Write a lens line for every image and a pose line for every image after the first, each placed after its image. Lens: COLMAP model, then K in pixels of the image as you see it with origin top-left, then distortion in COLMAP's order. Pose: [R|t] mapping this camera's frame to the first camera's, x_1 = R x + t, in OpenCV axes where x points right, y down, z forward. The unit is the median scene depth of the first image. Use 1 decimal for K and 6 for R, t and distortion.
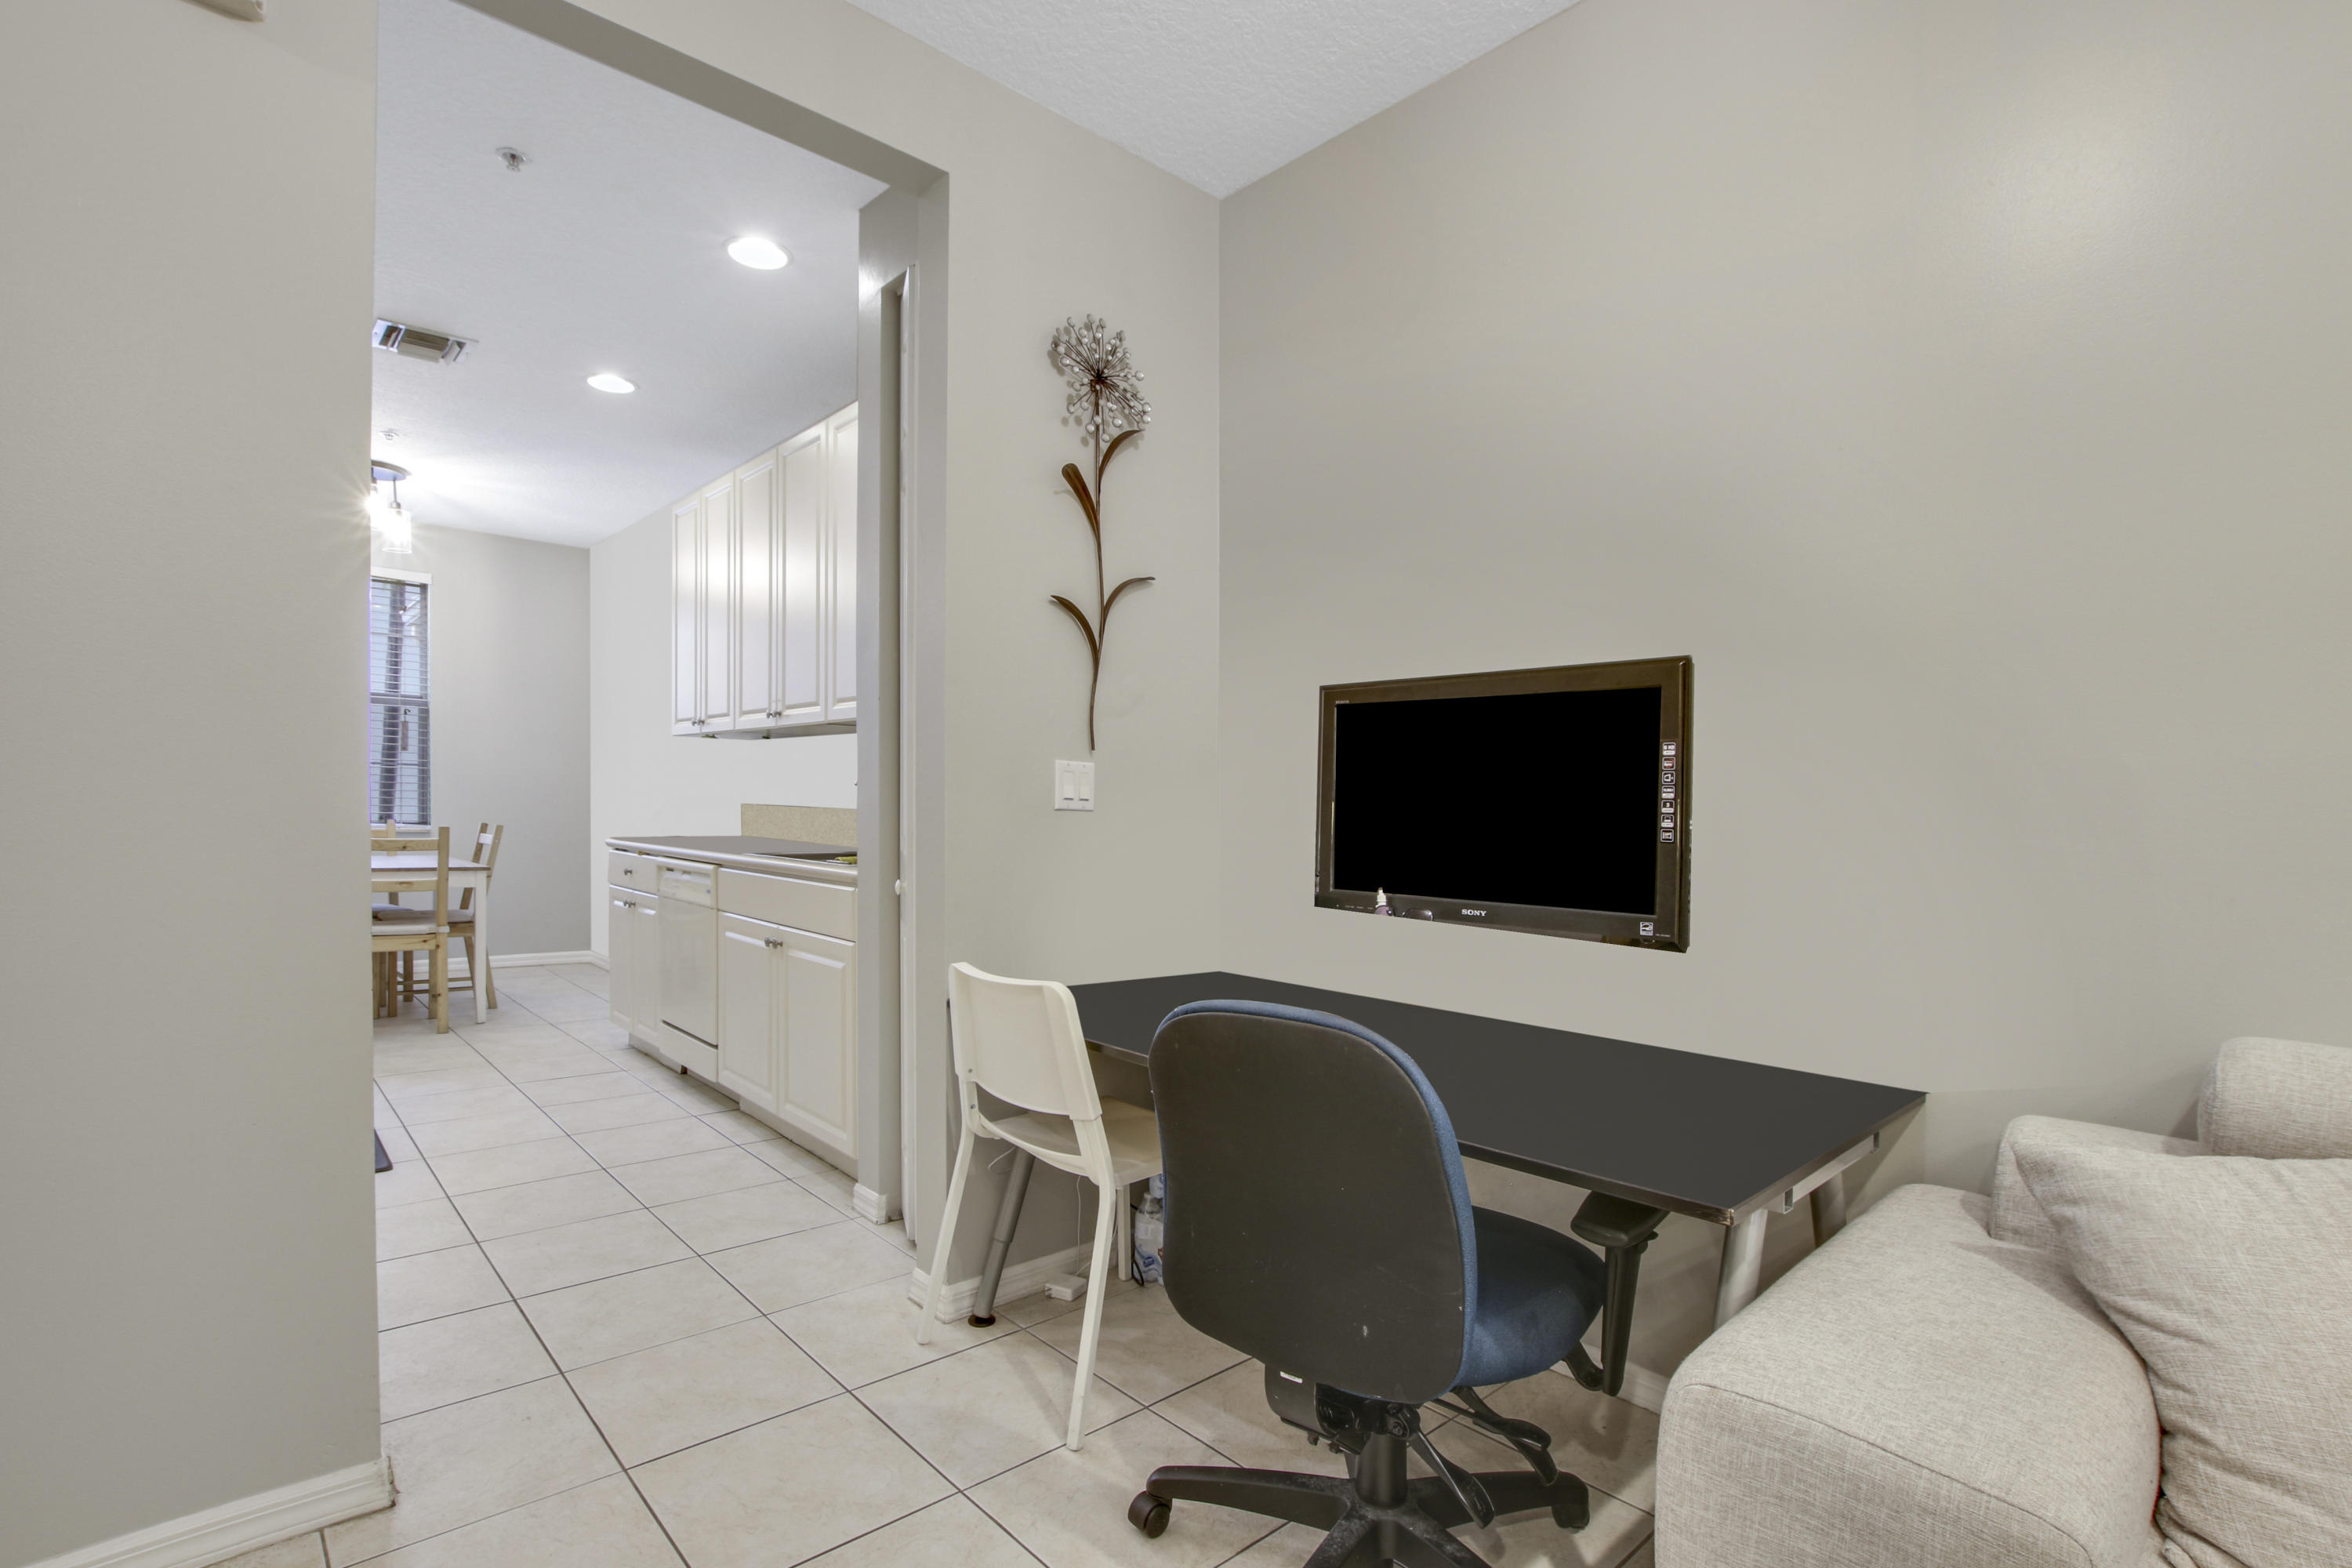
lens RADIAL K [[1083.3, 0, 1178.7], [0, 1083.3, 826.4], [0, 0, 1]] dist [-0.028553, 0.001867]
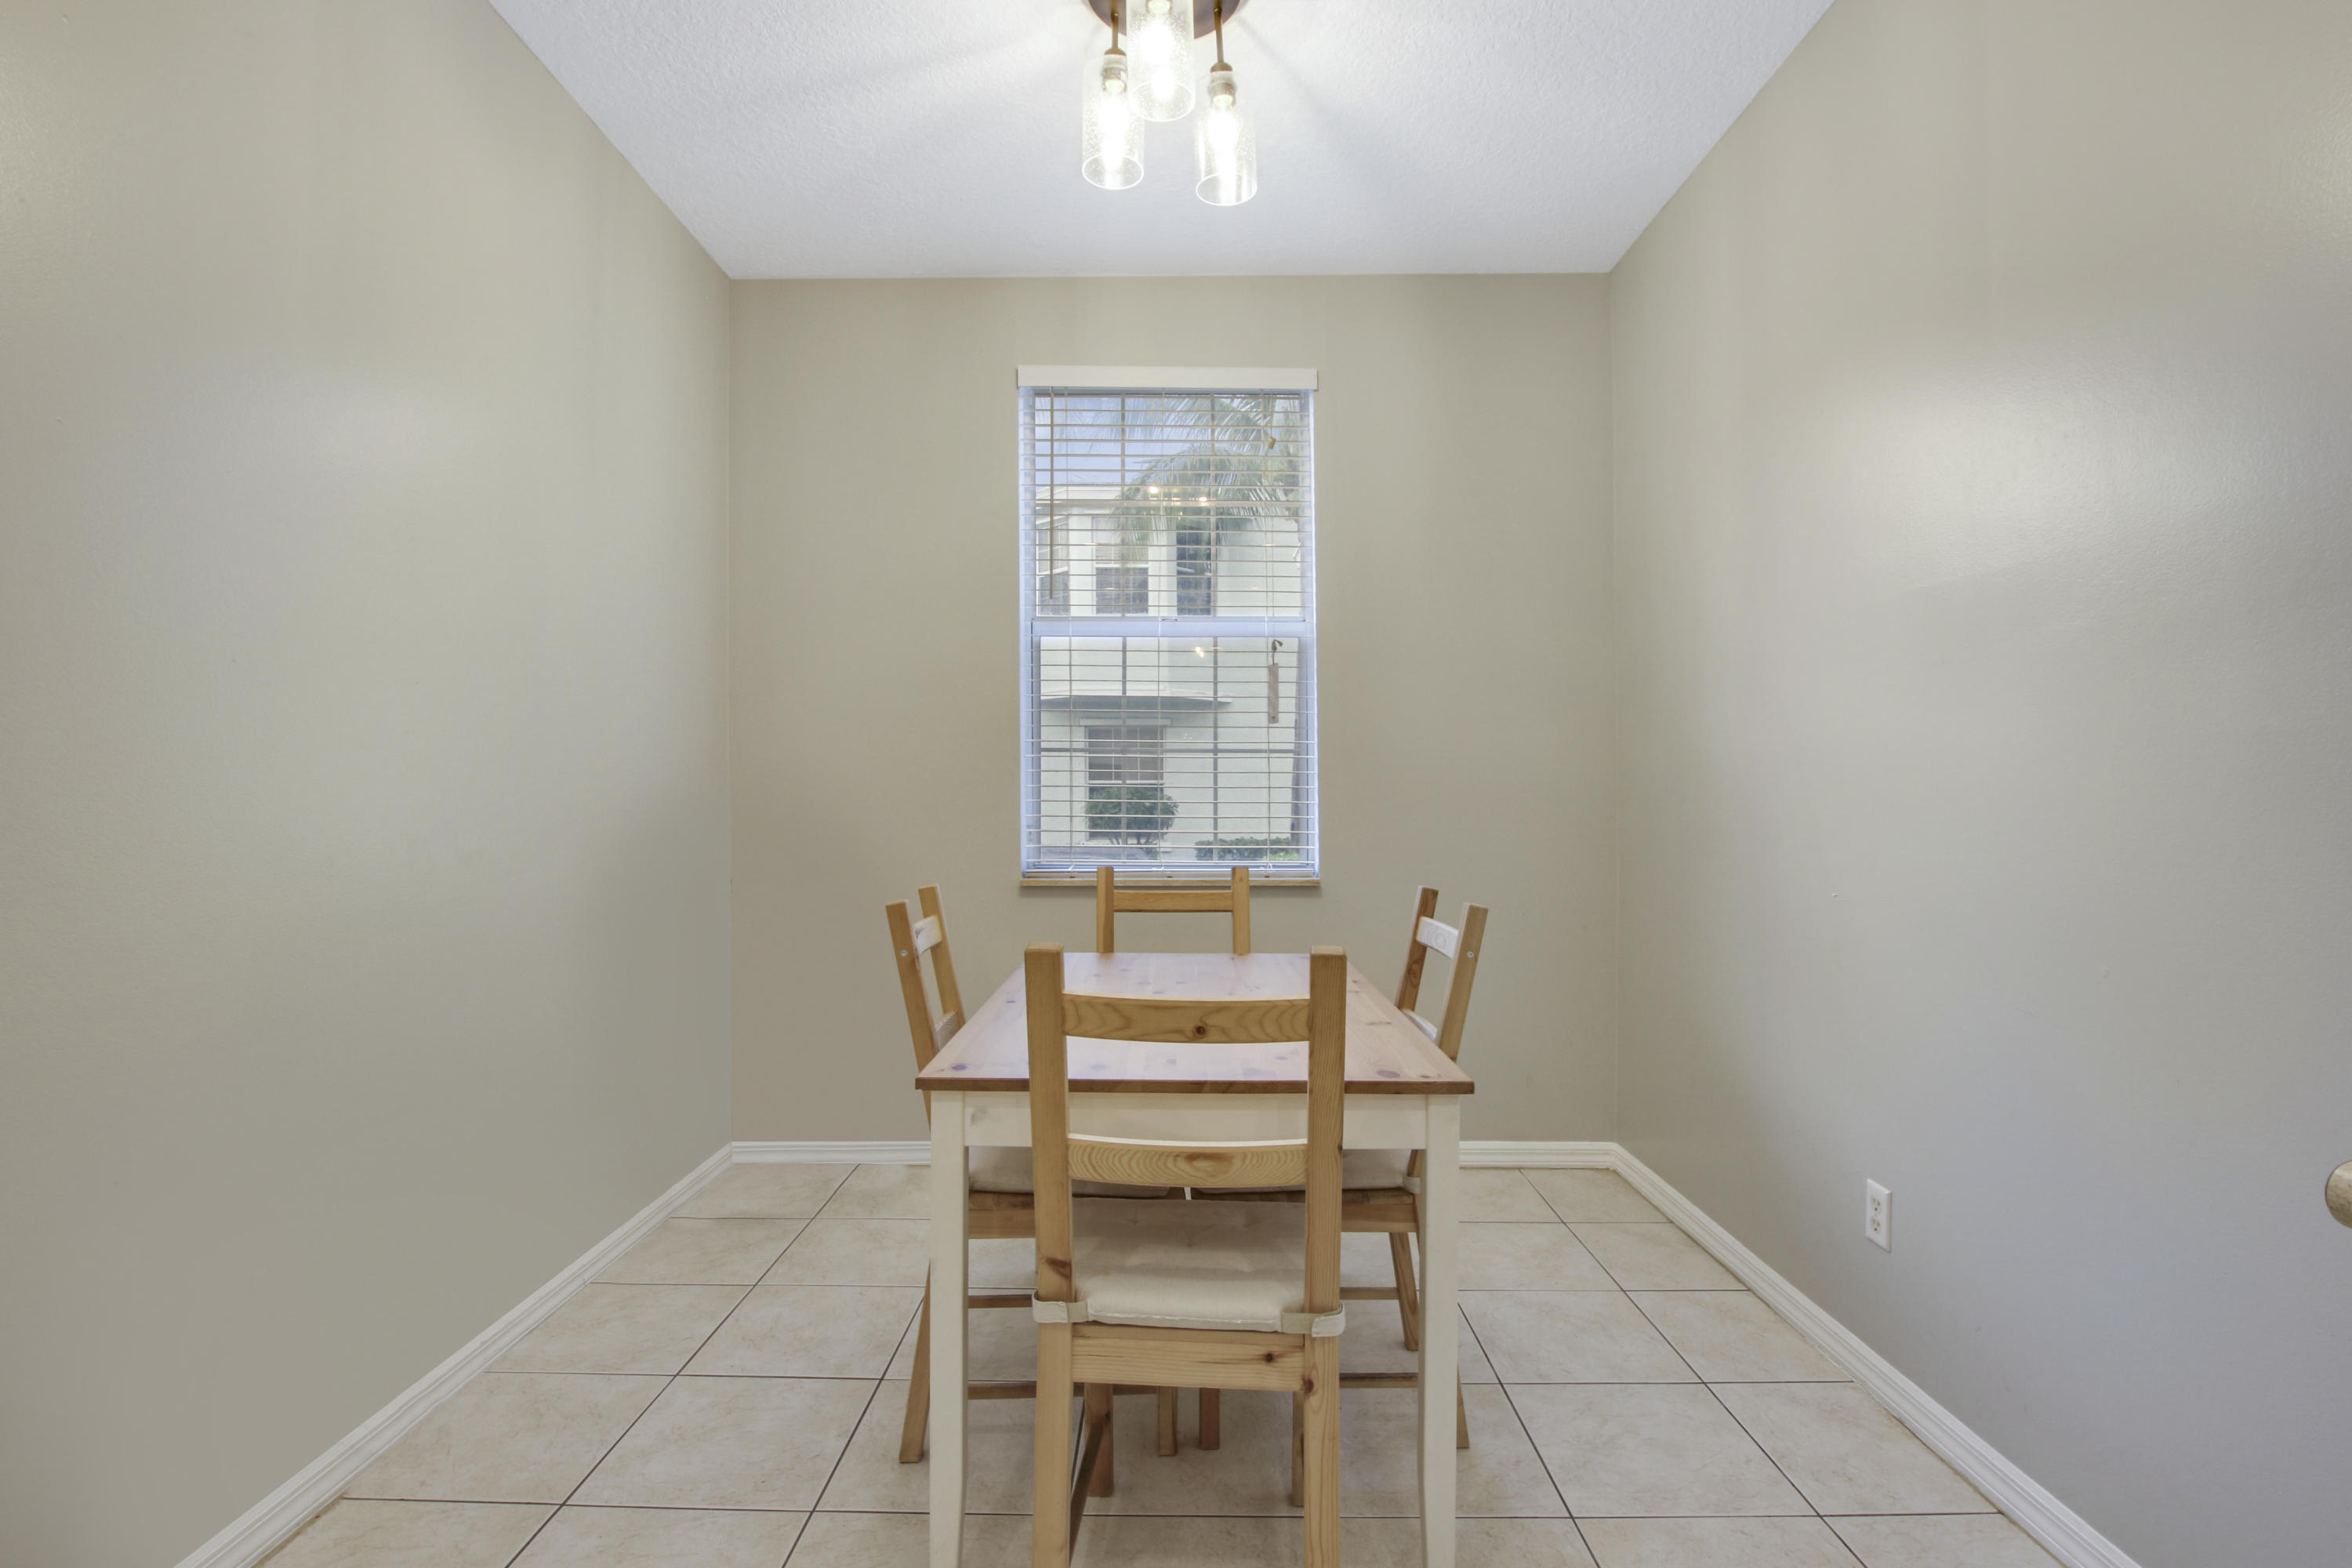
lens RADIAL K [[1083.3, 0, 1176.3], [0, 1083.3, 797.8], [0, 0, 1]] dist [-0.028553, 0.001867]
pose [[0.724807, -0.016297, -0.688759, -0.503715], [0.000970, 0.999743, -0.022634, -0.029198], [0.688951, 0.015737, 0.724637, 0.741662]]
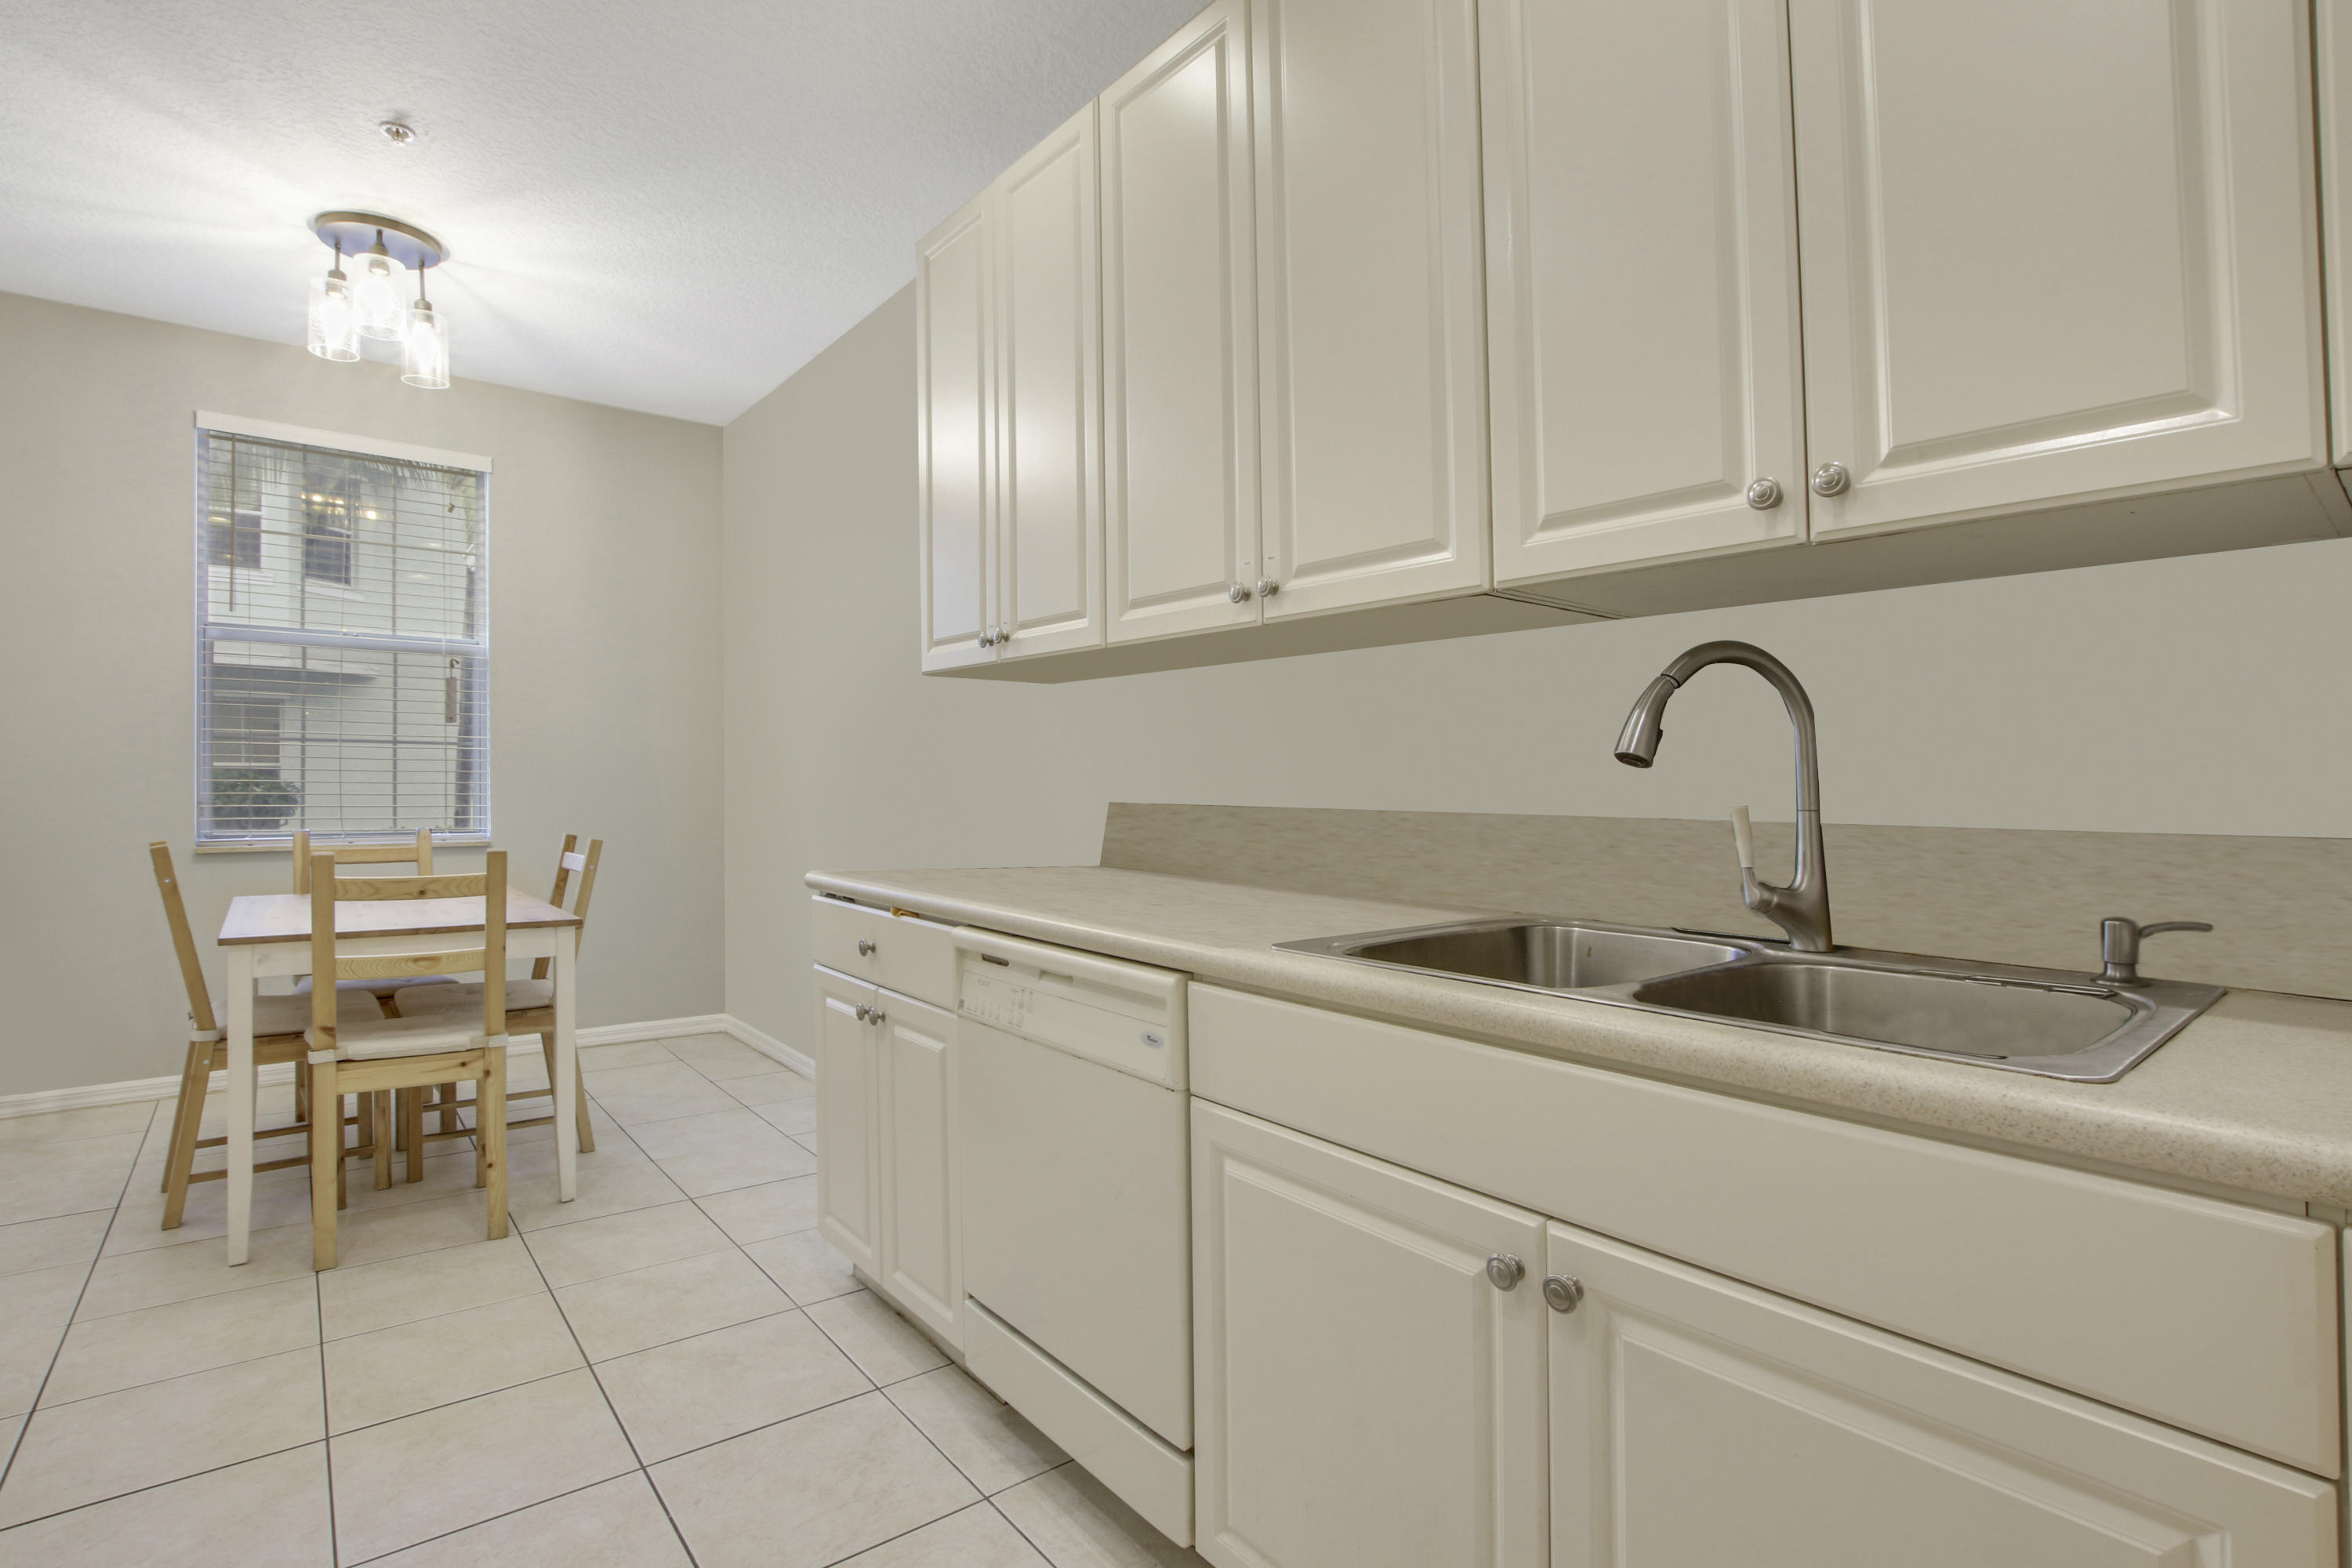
lens RADIAL K [[1083.3, 0, 1221.5], [0, 1083.3, 792.0], [0, 0, 1]] dist [-0.028553, 0.001867]
pose [[0.999460, -0.013381, -0.030015, -0.290309], [0.013002, 0.999833, -0.012810, -0.016591], [0.030182, 0.012413, 0.999467, 0.448450]]
